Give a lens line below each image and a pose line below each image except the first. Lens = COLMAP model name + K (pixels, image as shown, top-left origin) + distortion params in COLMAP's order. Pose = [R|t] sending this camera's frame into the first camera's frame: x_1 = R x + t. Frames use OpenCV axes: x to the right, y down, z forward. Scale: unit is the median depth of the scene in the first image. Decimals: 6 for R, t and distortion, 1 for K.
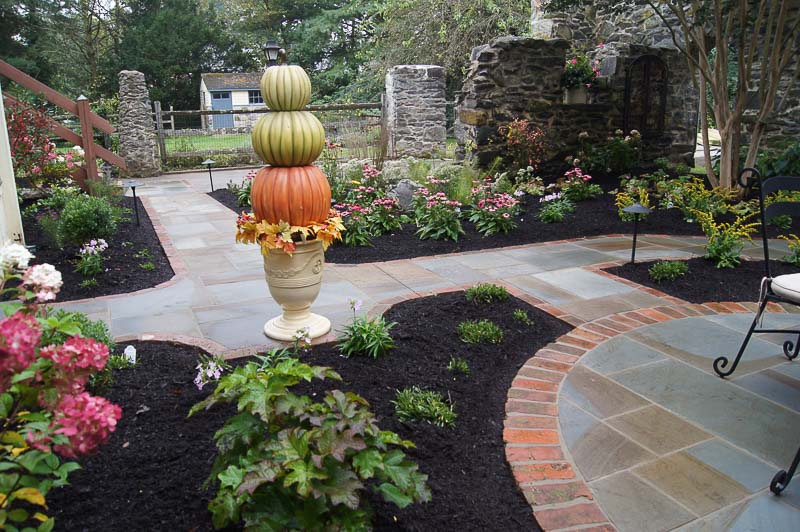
lens RADIAL K [[626.1, 0, 393.0], [0, 626.1, 268.0], [0, 0, 1]] dist [-0.081207, 0.006299]
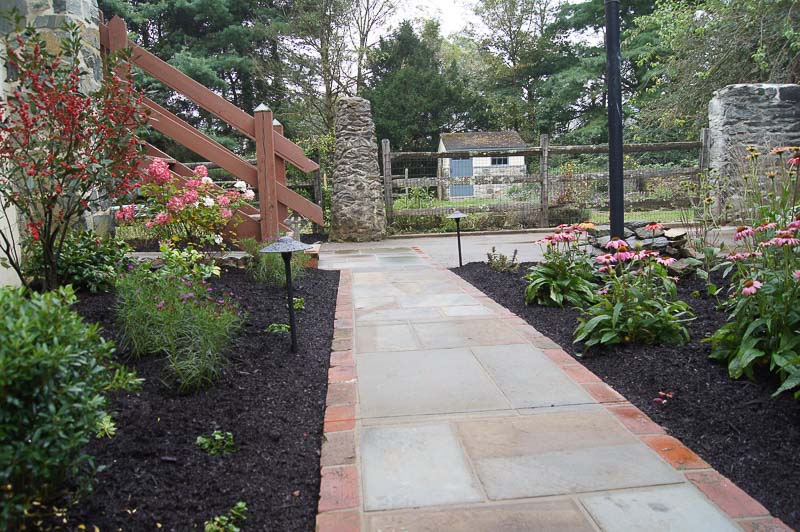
lens RADIAL K [[626.1, 0, 400.4], [0, 626.1, 268.6], [0, 0, 1]] dist [-0.081207, 0.006299]
pose [[0.940156, 0.031703, -0.339266, -0.112919], [-0.070294, 0.992291, -0.102069, -0.044907], [0.333415, 0.119810, 0.935137, 0.339276]]
